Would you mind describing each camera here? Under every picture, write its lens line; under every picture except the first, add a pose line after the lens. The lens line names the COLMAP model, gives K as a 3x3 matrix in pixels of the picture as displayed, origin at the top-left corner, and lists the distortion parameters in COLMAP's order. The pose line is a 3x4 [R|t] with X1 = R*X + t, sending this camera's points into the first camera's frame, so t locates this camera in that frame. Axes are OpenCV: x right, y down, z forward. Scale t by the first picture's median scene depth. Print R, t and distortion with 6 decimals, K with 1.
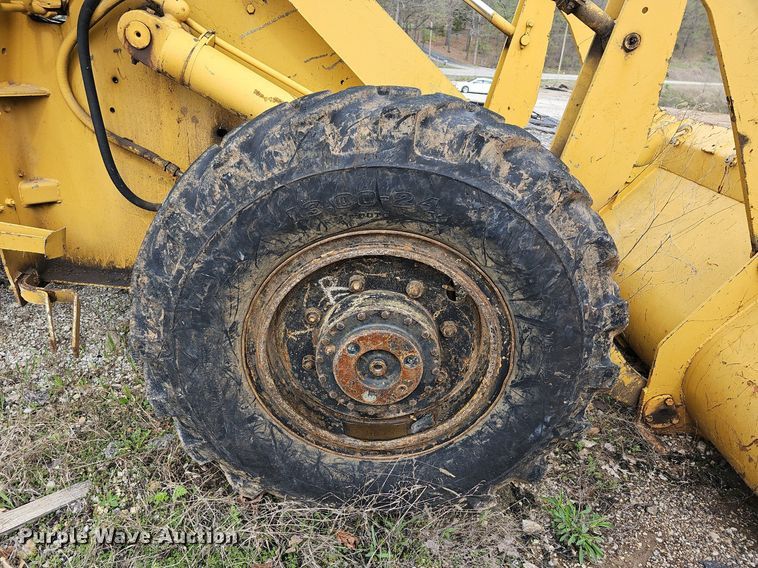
lens RADIAL K [[512.4, 0, 379.0], [0, 512.4, 284.0], [0, 0, 1]] dist [0.057408, -0.047503]
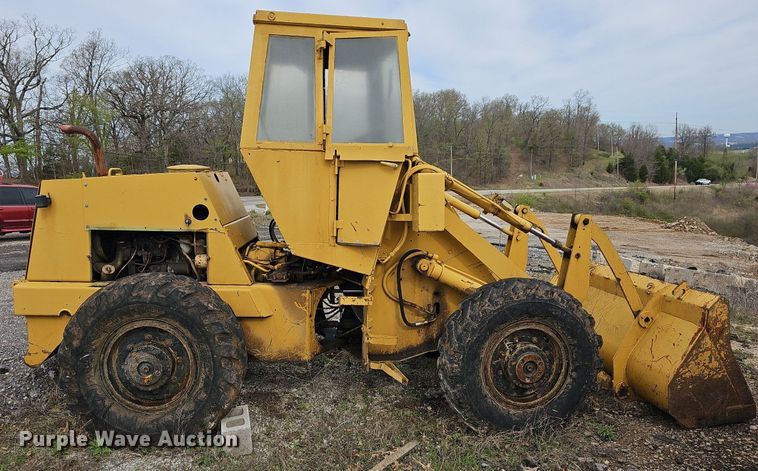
lens RADIAL K [[511.3, 0, 370.2], [0, 511.3, 215.9], [0, 0, 1]] dist [0.039643, -0.003023]
pose [[0.985974, -0.079711, 0.146632, -1.243653], [0.125671, 0.932721, -0.337993, 0.225385], [-0.109825, 0.351680, 0.929656, -1.929173]]
